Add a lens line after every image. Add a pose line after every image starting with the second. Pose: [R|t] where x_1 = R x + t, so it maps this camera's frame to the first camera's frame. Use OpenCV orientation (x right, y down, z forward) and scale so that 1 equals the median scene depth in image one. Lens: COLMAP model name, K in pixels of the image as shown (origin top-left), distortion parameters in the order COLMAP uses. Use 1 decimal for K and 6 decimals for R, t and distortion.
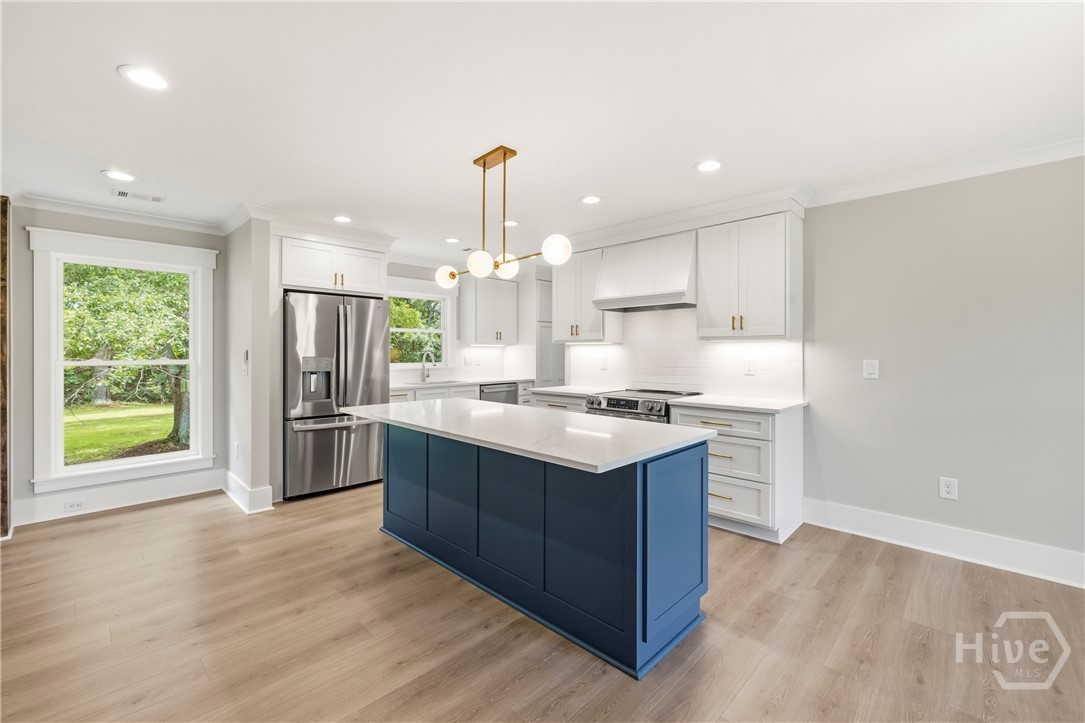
lens RADIAL K [[459.2, 0, 542.3], [0, 459.2, 352.2], [0, 0, 1]] dist [-0.000500, 0.000179]
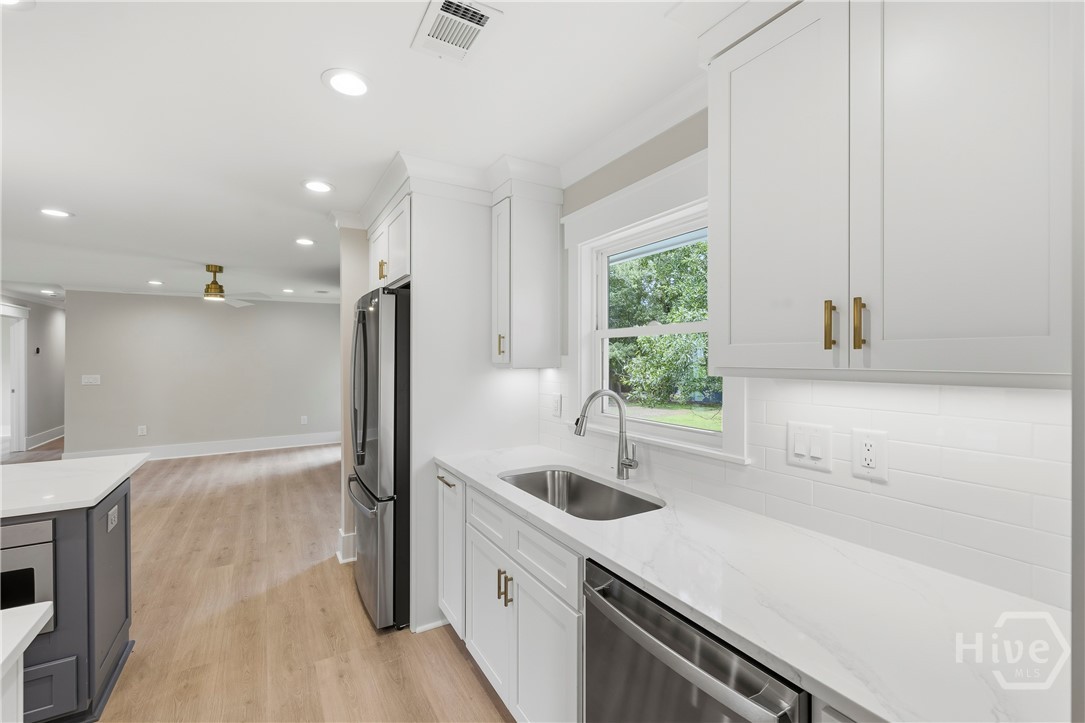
lens RADIAL K [[450.6, 0, 539.5], [0, 450.6, 358.9], [0, 0, 1]] dist [0.000177, 0.000096]
pose [[-0.250432, 0.000355, -0.968134, 0.141920], [-0.001696, 0.999998, 0.000805, -0.041725], [0.968133, 0.001844, -0.250431, 1.663615]]
